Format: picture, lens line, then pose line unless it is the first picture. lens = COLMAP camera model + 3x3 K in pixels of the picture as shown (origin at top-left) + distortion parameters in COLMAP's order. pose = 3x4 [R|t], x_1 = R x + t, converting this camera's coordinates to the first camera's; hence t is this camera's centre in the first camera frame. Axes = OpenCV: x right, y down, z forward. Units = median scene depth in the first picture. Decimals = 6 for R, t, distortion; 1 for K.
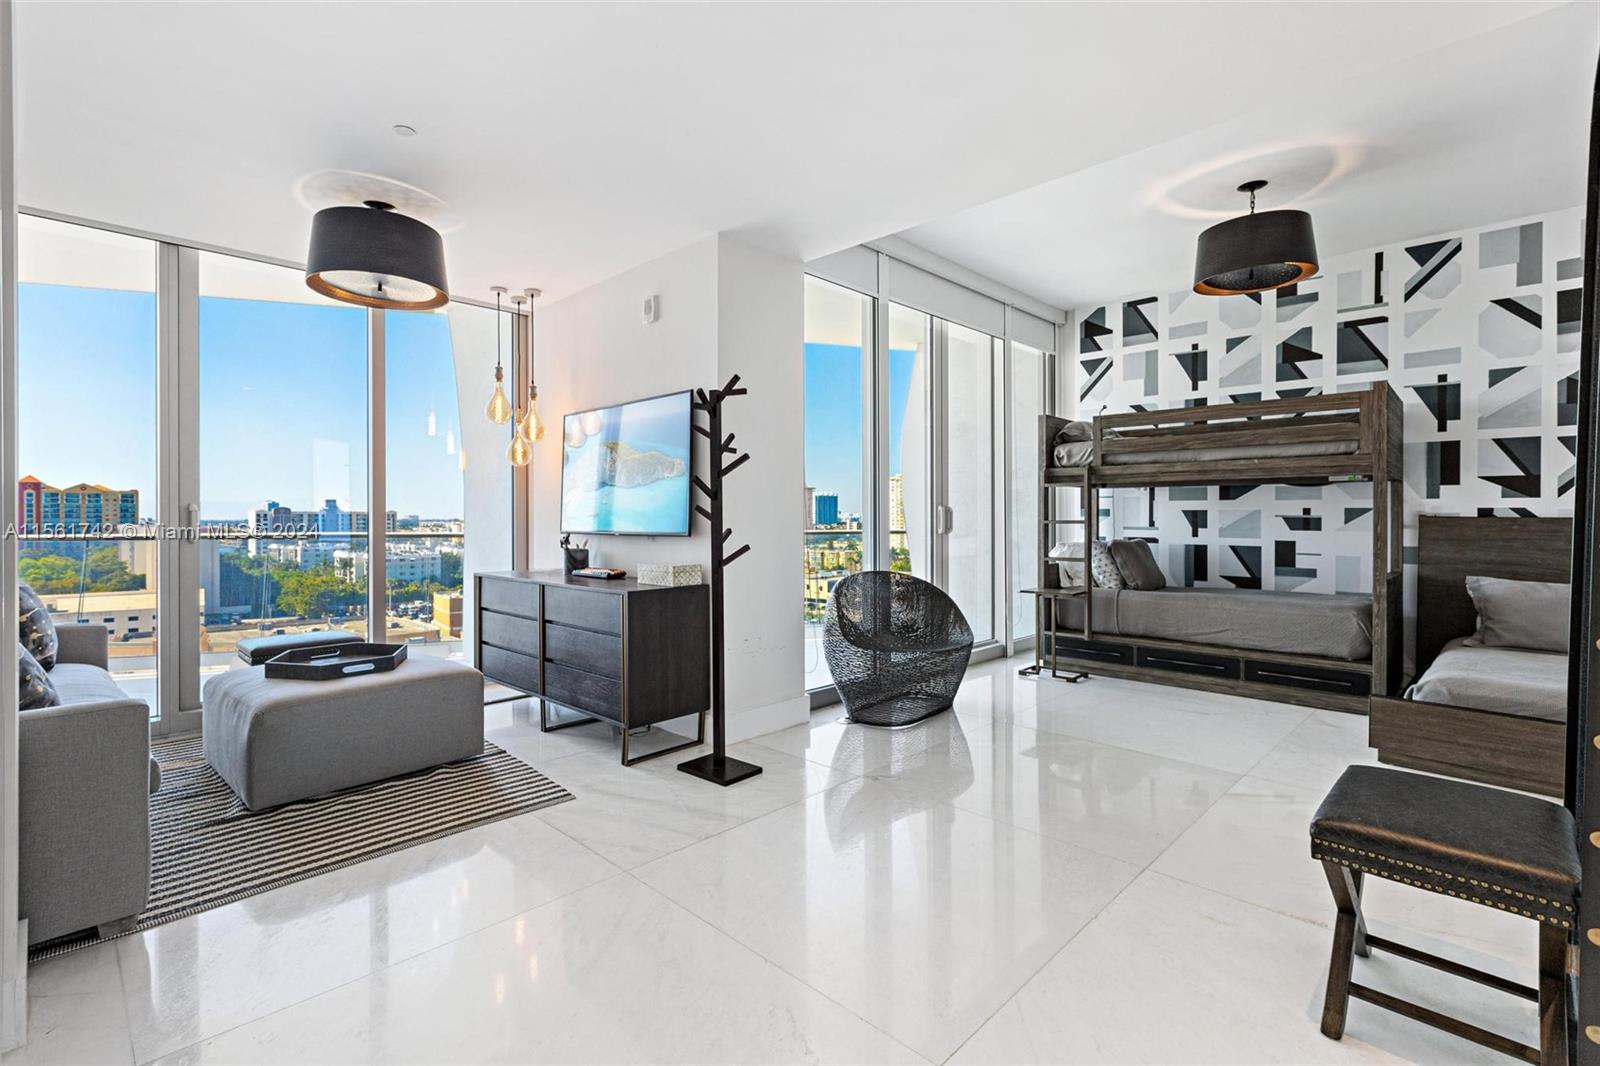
lens RADIAL K [[733.9, 0, 791.3], [0, 733.9, 529.6], [0, 0, 1]] dist [0.001534, -0.001732]
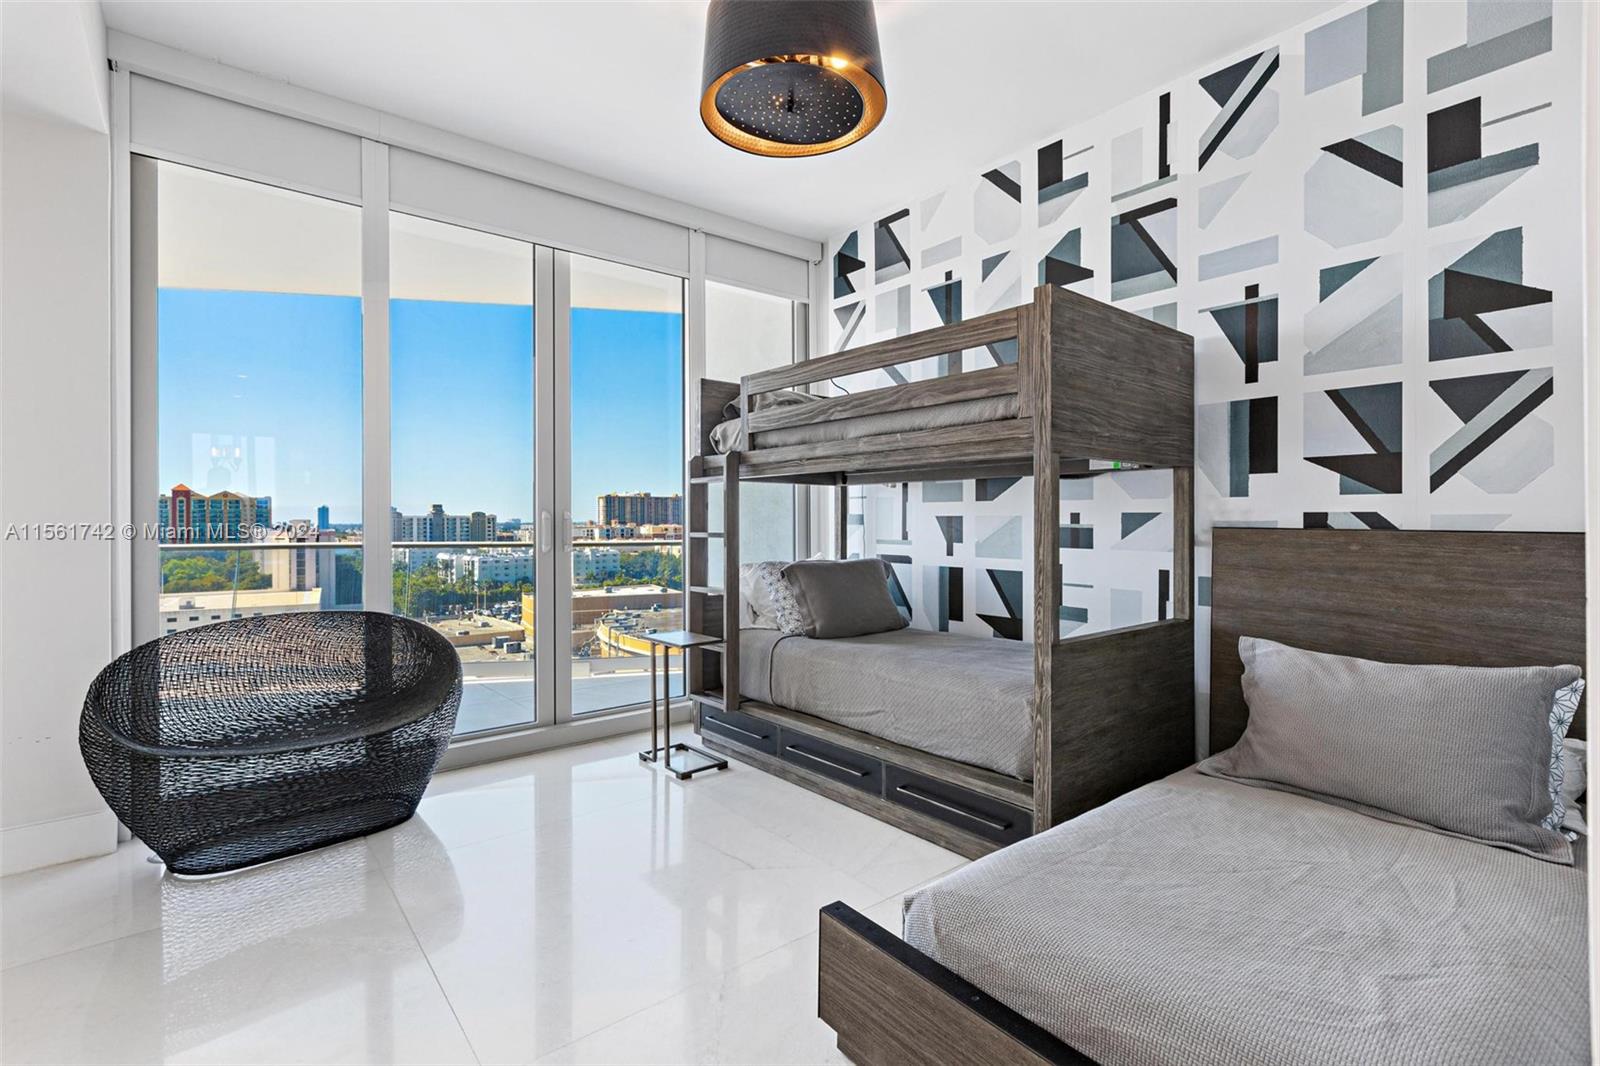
lens RADIAL K [[733.9, 0, 795.0], [0, 733.9, 532.9], [0, 0, 1]] dist [0.001534, -0.001732]
pose [[0.993746, -0.001433, -0.111651, 0.509239], [0.001552, 0.999998, 0.000982, -0.012427], [0.111650, -0.001149, 0.993747, 0.324401]]
